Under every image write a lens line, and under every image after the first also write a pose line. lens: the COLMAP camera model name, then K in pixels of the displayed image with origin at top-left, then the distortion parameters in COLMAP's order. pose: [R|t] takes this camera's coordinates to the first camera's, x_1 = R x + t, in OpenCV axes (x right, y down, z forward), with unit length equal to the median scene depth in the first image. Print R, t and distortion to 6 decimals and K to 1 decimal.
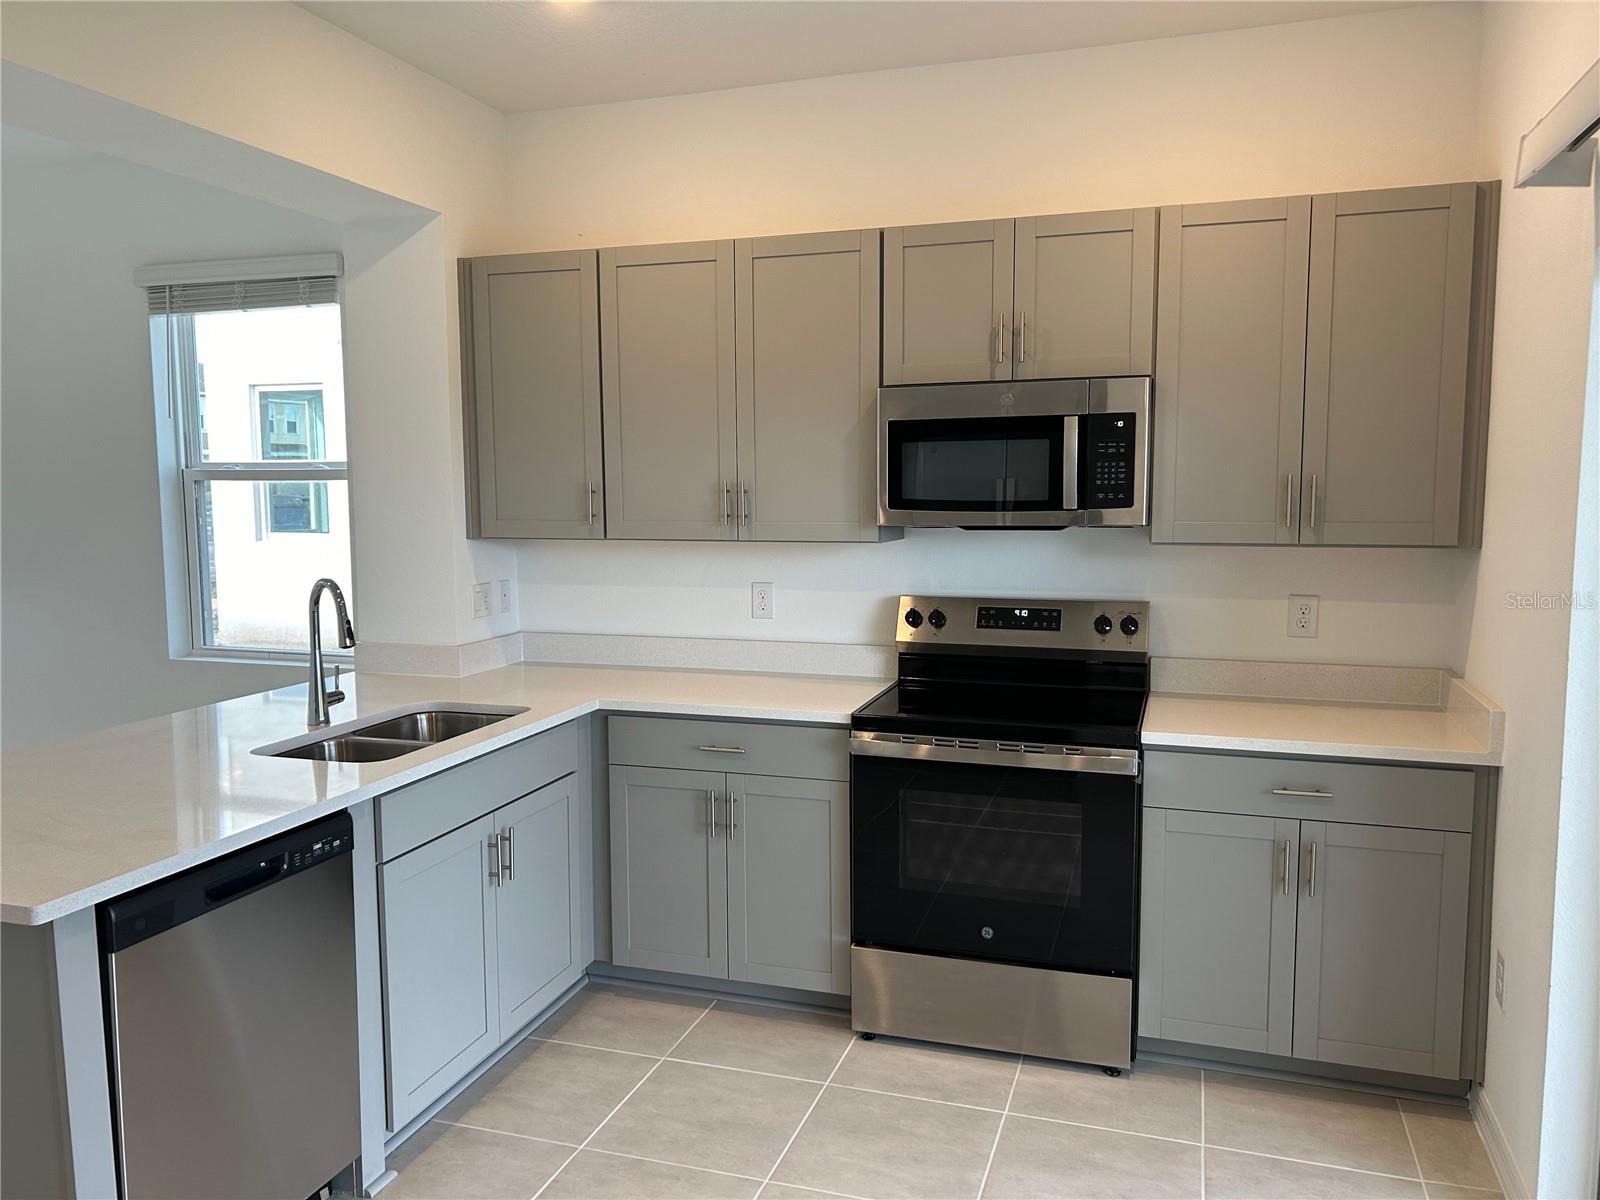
lens RADIAL K [[1187.5, 0, 805.0], [0, 1187.5, 601.5], [0, 0, 1]] dist [0.012910, 0.001845]
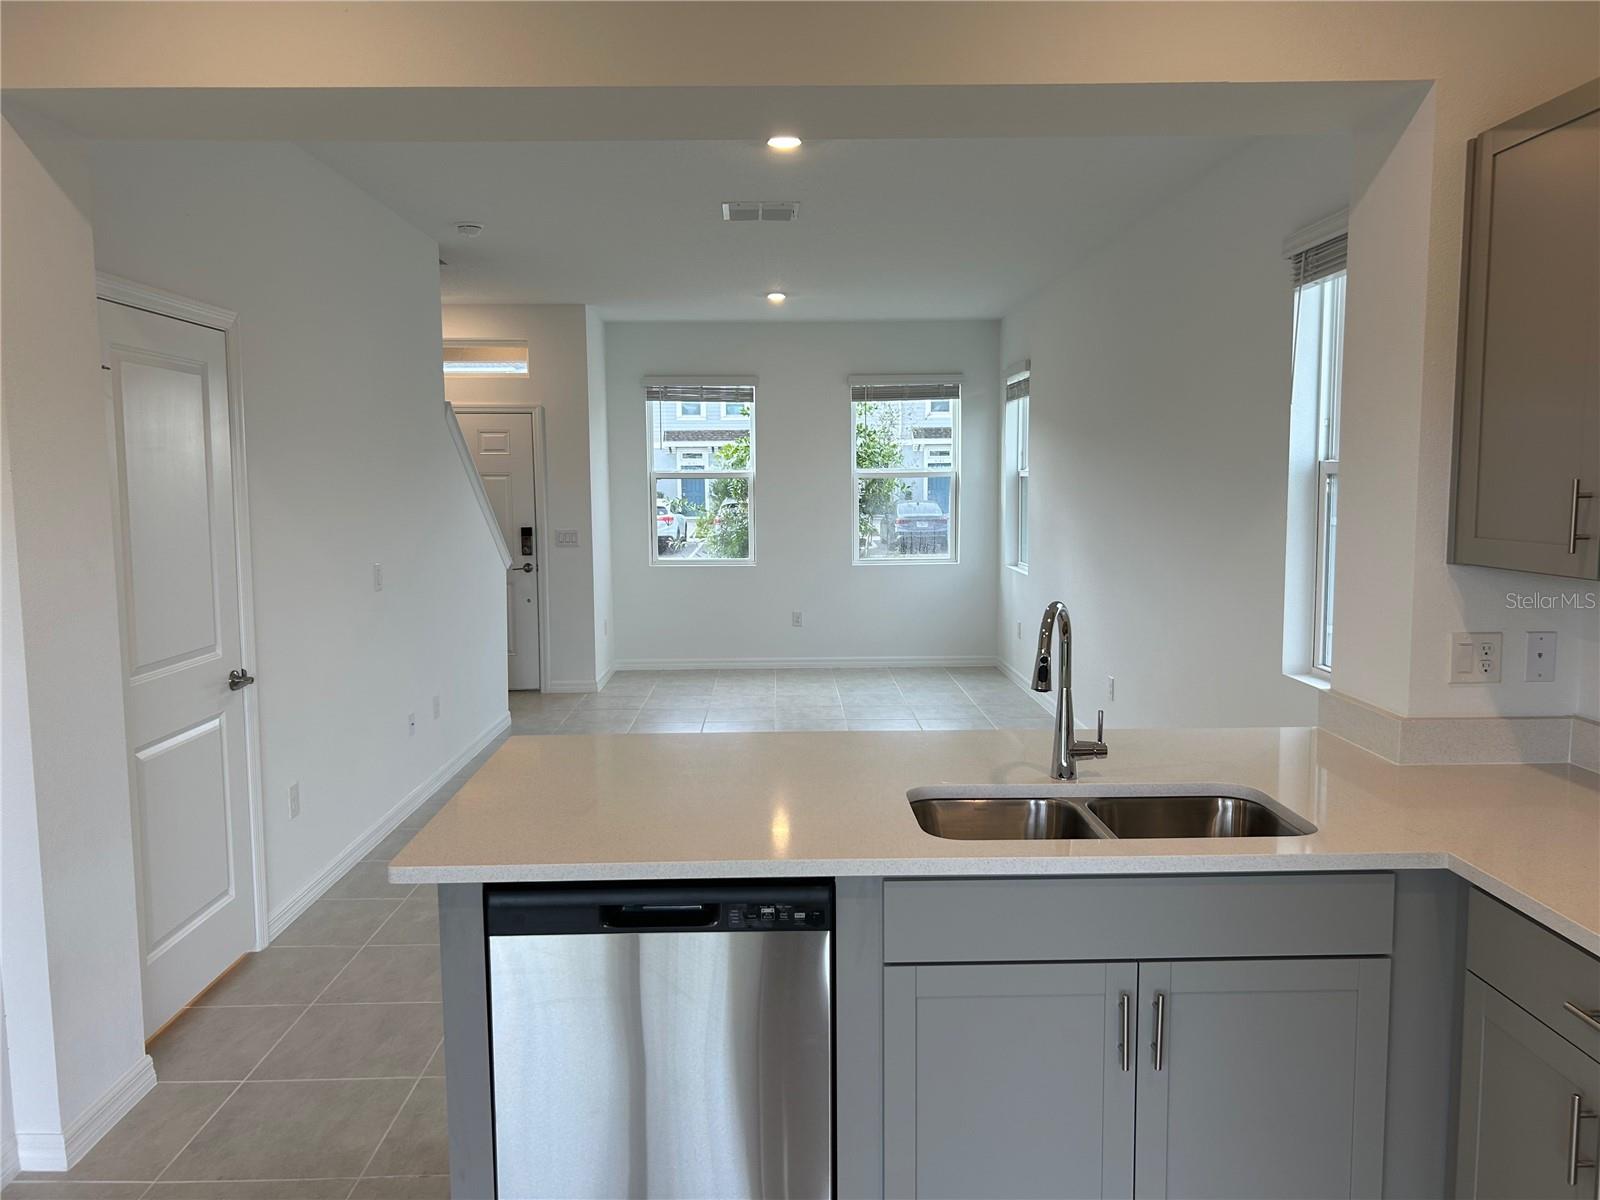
lens RADIAL K [[1187.5, 0, 798.7], [0, 1187.5, 596.7], [0, 0, 1]] dist [0.012910, 0.001845]
pose [[0.320965, 0.096503, -0.942162, 0.229140], [-0.086809, 0.993605, 0.072199, -0.049908], [0.943104, 0.058614, 0.327290, 0.430091]]
